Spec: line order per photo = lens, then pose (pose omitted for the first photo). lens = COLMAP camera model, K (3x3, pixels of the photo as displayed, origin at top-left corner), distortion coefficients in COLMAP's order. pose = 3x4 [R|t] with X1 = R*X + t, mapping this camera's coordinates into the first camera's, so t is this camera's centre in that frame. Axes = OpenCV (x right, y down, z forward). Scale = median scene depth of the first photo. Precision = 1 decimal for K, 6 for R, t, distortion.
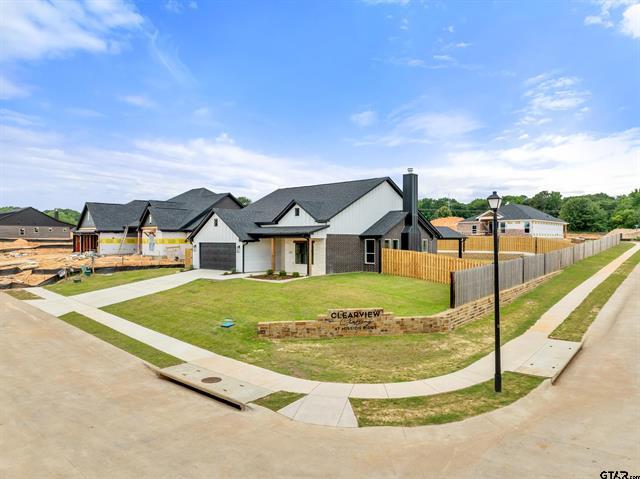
lens RADIAL K [[450.4, 0, 320.0], [0, 450.4, 239.5], [0, 0, 1]] dist [-0.003565, -0.004088]
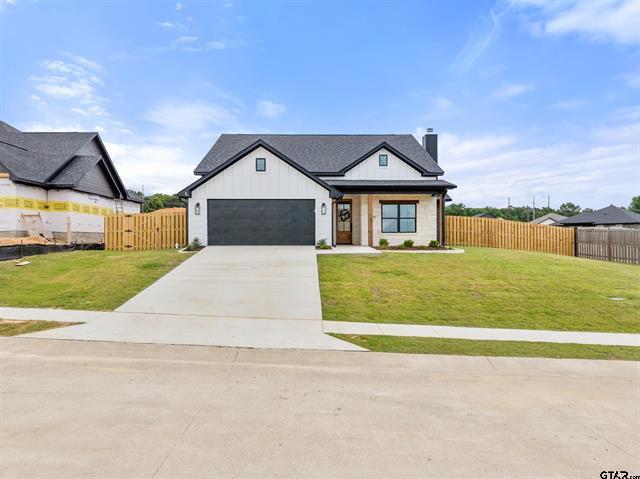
lens RADIAL K [[450.4, 0, 320.0], [0, 450.4, 239.5], [0, 0, 1]] dist [-0.003565, -0.004088]
pose [[0.736044, -0.004543, 0.676919, -0.590115], [0.001839, 0.999987, 0.004711, 0.058927], [-0.676932, -0.002222, 0.736042, 0.526131]]
